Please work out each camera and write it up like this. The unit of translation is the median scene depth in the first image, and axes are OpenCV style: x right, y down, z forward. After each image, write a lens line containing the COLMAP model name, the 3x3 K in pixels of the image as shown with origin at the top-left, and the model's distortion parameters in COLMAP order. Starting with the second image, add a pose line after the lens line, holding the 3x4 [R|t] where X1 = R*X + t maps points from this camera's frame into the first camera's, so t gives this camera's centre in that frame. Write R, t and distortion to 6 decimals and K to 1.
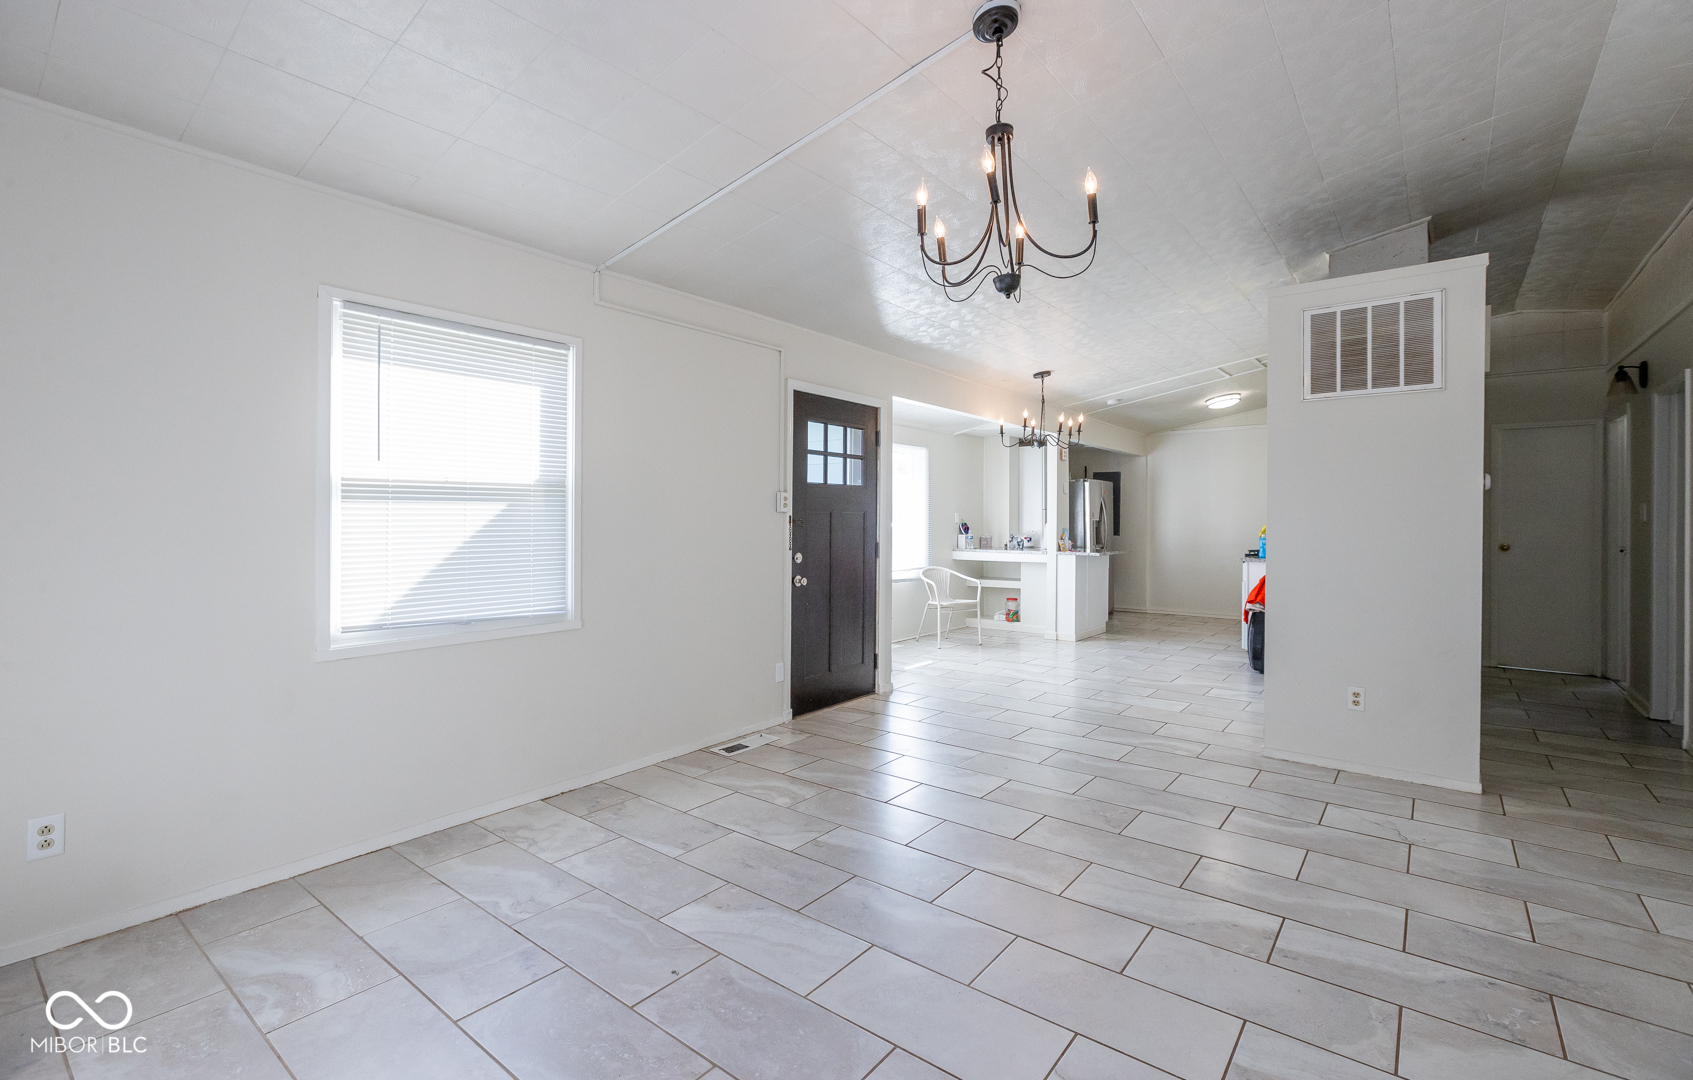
lens RADIAL K [[751.1, 0, 833.9], [0, 751.1, 519.3], [0, 0, 1]] dist [-0.013242, 0.003689]
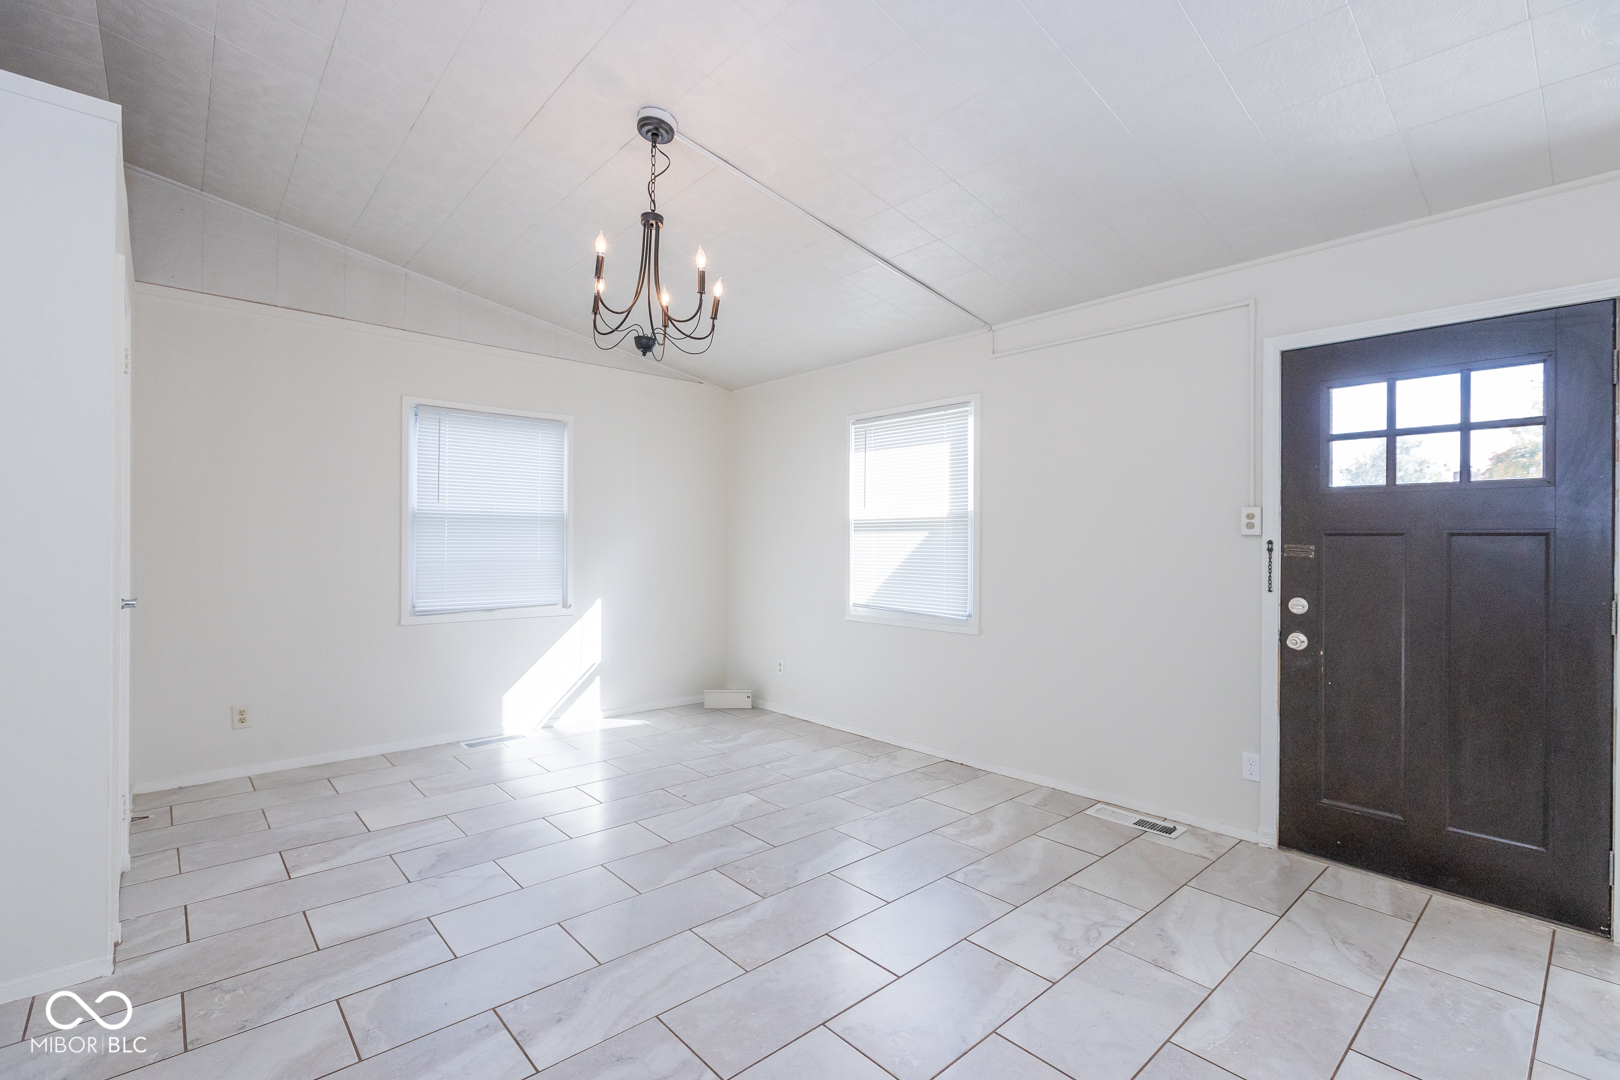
lens RADIAL K [[723.7, 0, 809.1], [0, 723.7, 543.0], [0, 0, 1]] dist [-0.015173, 0.007766]
pose [[-0.156135, -0.003983, -0.987728, 0.800054], [-0.010284, 0.999944, -0.002407, 0.003840], [0.987682, 0.009782, -0.156167, 0.863941]]
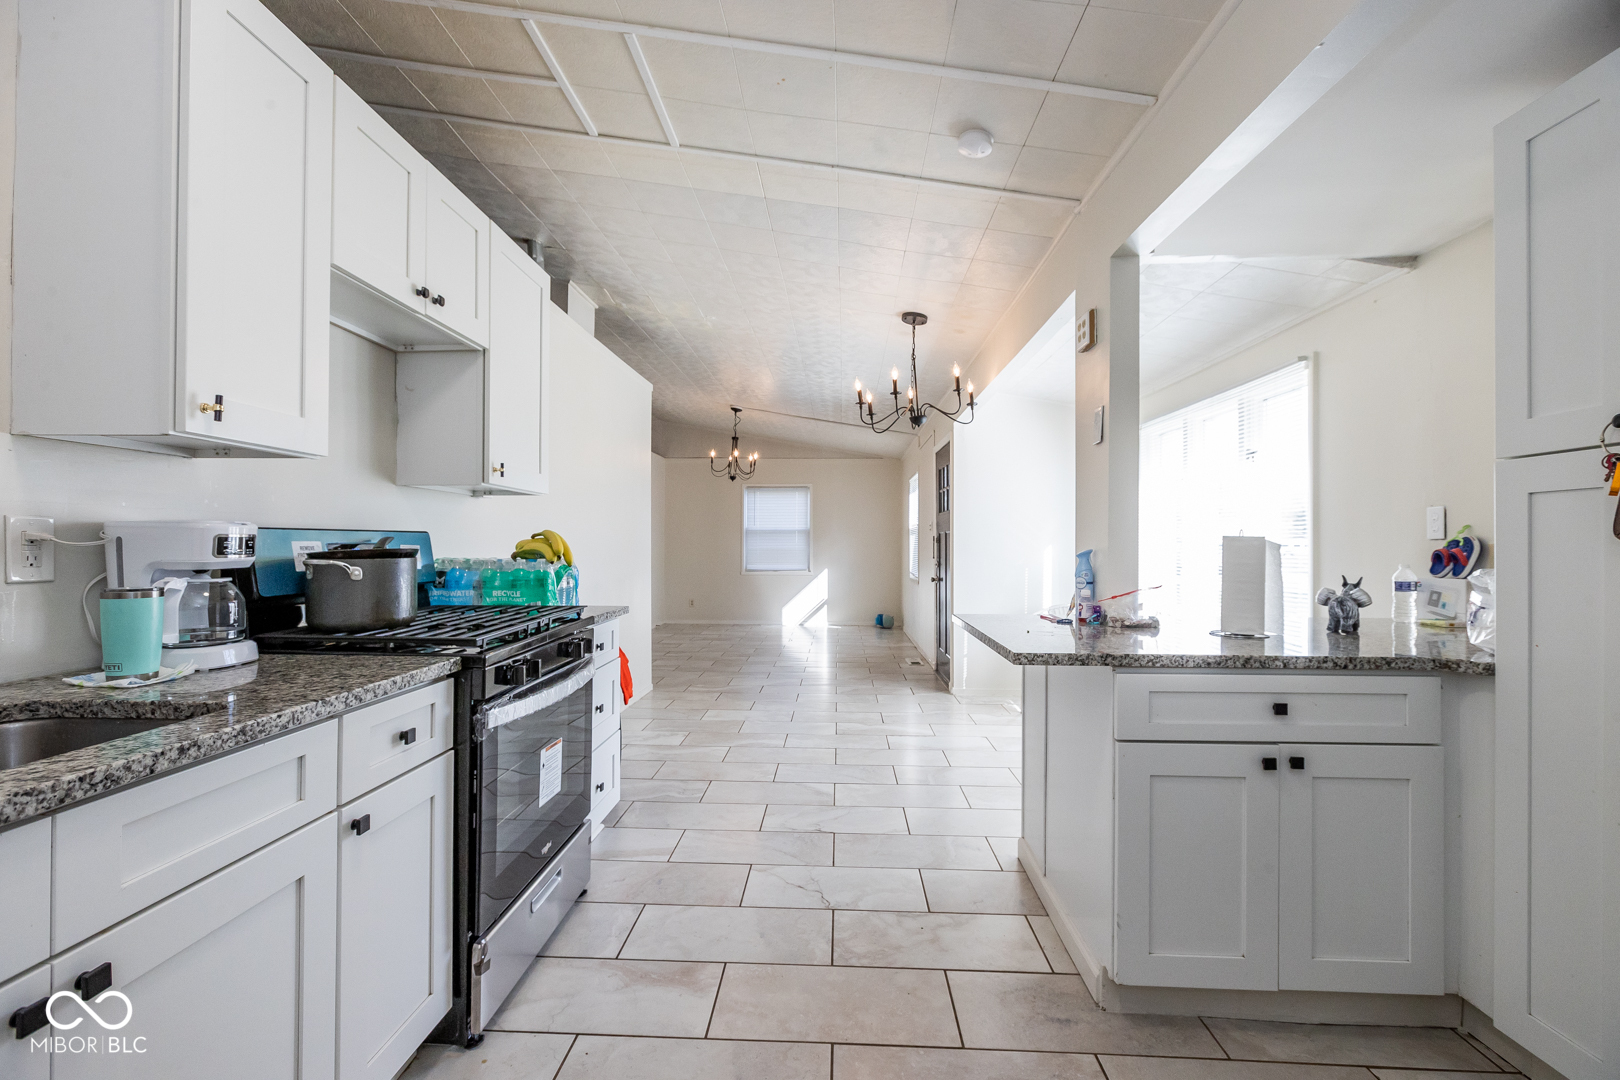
lens RADIAL K [[723.7, 0, 811.9], [0, 723.7, 538.7], [0, 0, 1]] dist [-0.015173, 0.007766]
pose [[-0.802653, -0.013263, -0.596299, 1.282123], [-0.008010, 0.999902, -0.011458, 0.024738], [0.596393, -0.004421, -0.802681, 2.549011]]
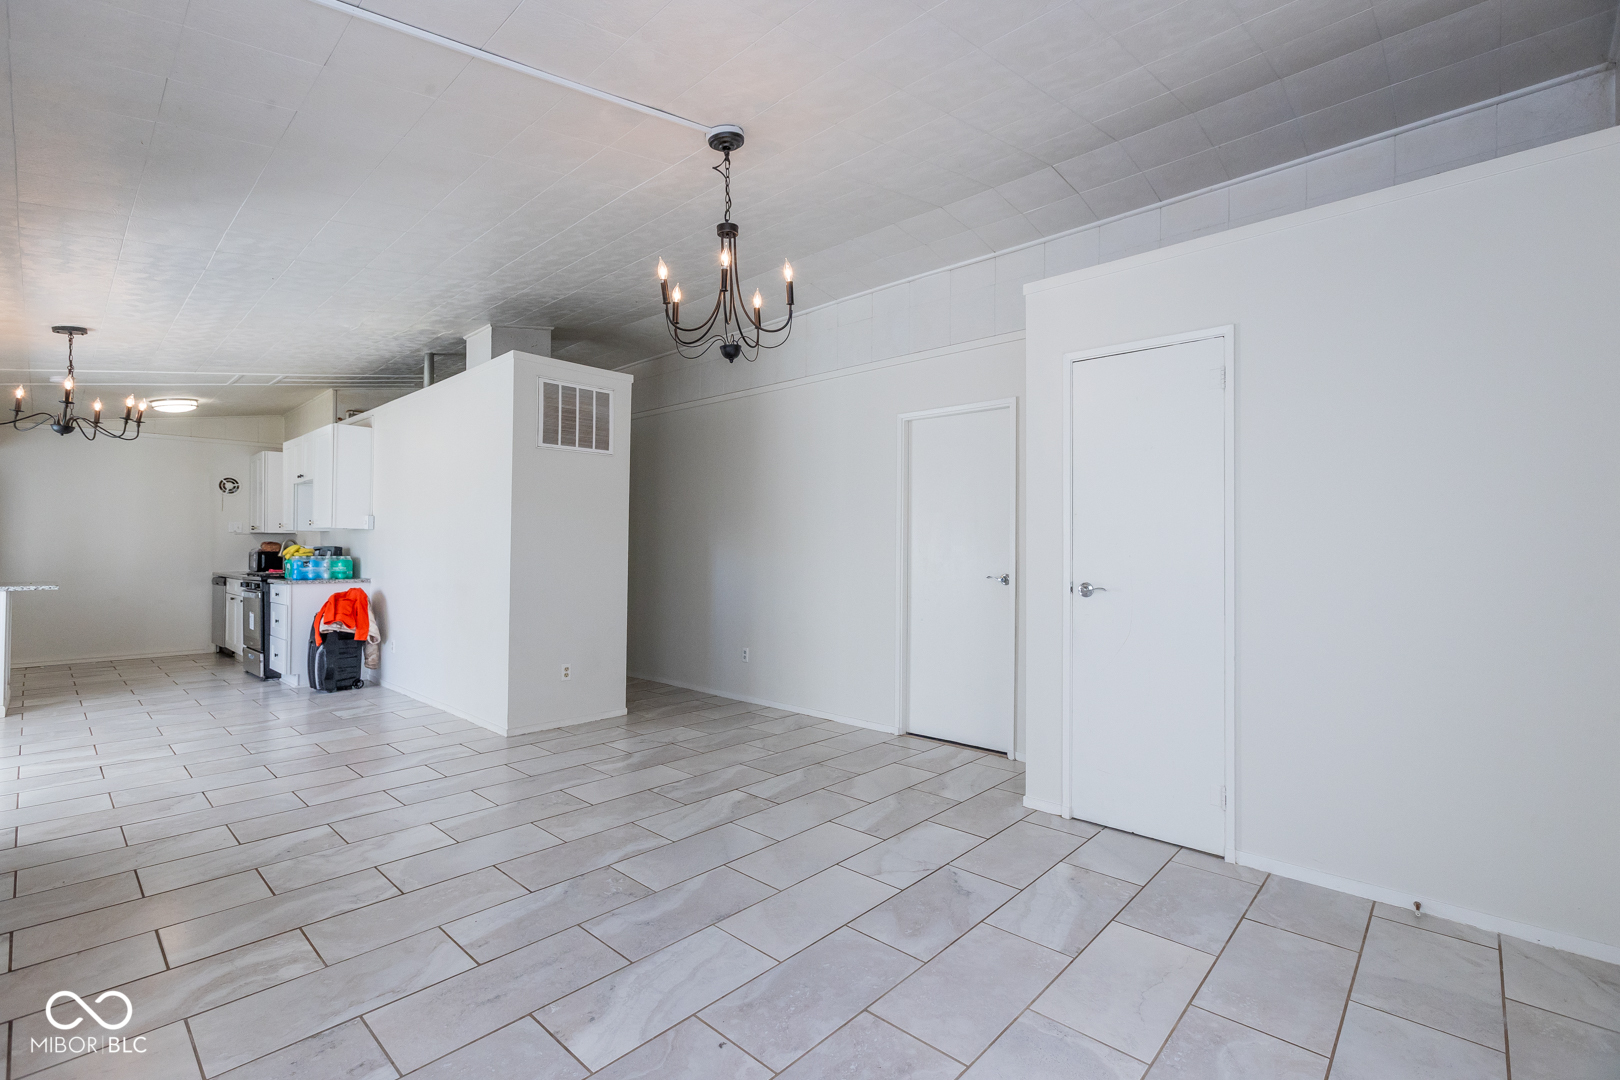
lens RADIAL K [[723.7, 0, 805.1], [0, 723.7, 547.9], [0, 0, 1]] dist [-0.015173, 0.007766]
pose [[0.070895, -0.000157, 0.997484, -0.584150], [-0.004445, 0.999990, 0.000473, 0.010509], [-0.997474, -0.004467, 0.070893, 0.468743]]
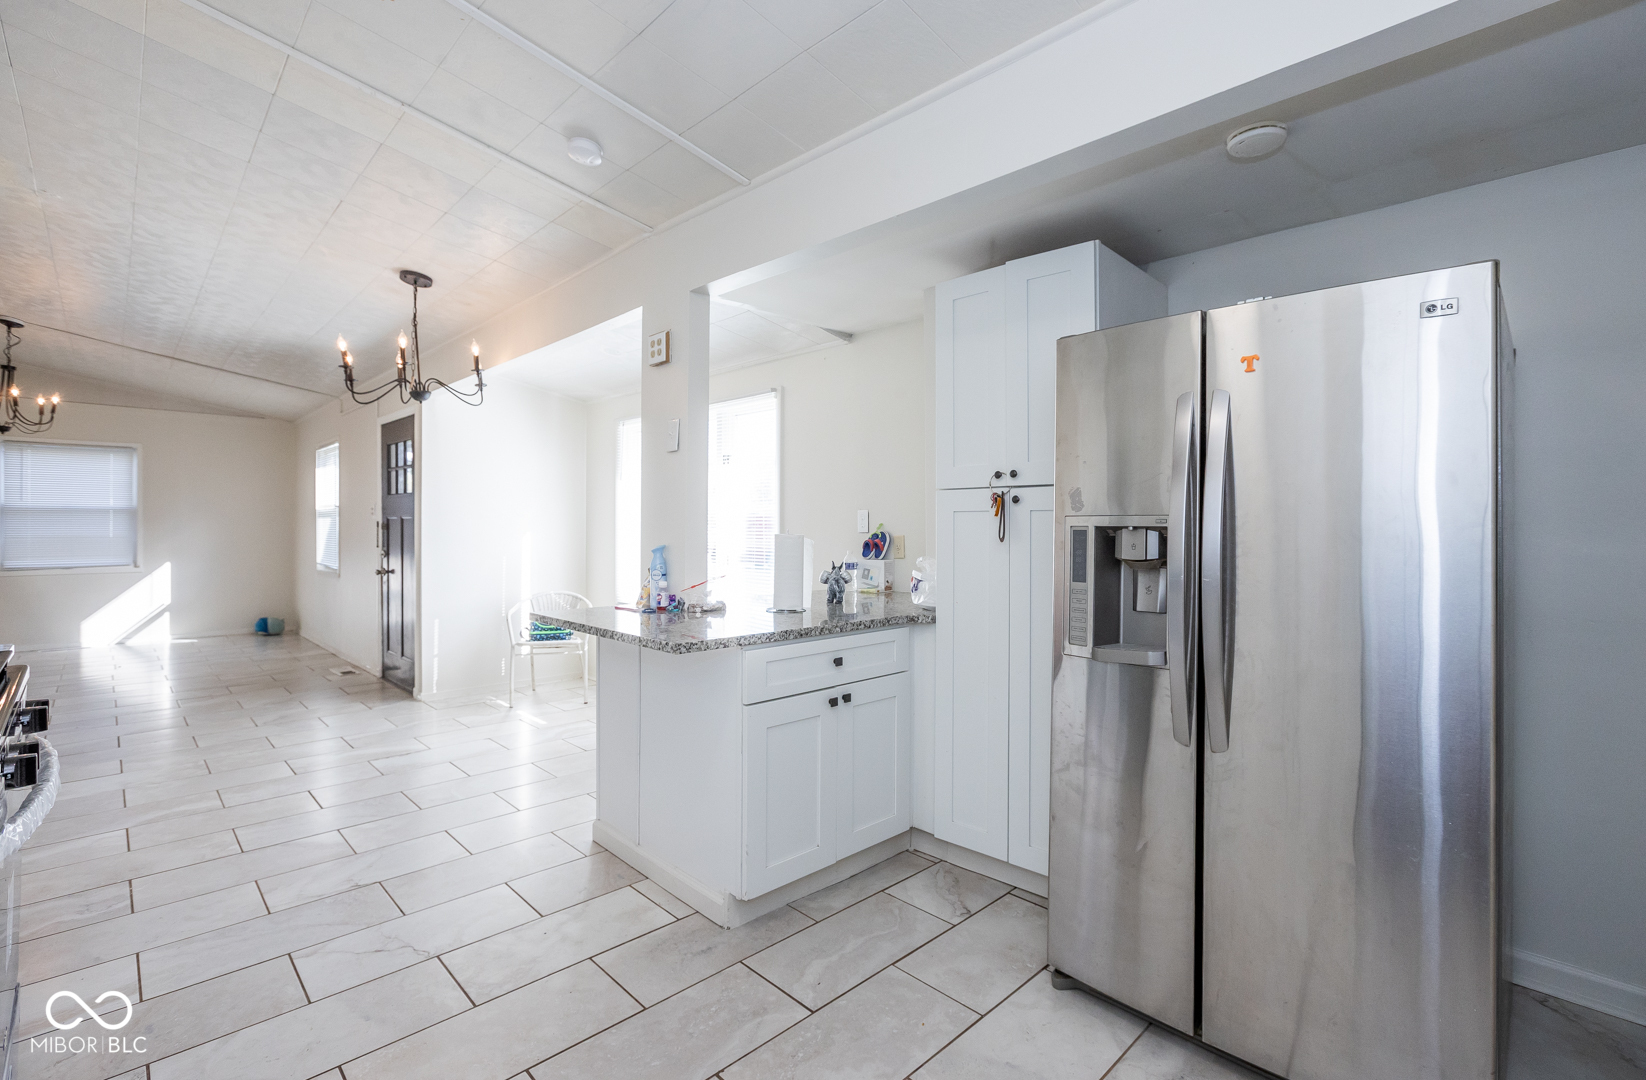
lens RADIAL K [[736.9, 0, 844.8], [0, 736.9, 529.1], [0, 0, 1]] dist [-0.013002, 0.001722]
pose [[-0.098715, 0.000232, -0.995116, 1.424079], [-0.003613, 0.999993, 0.000591, 0.006548], [0.995109, 0.003653, -0.098714, 2.424540]]
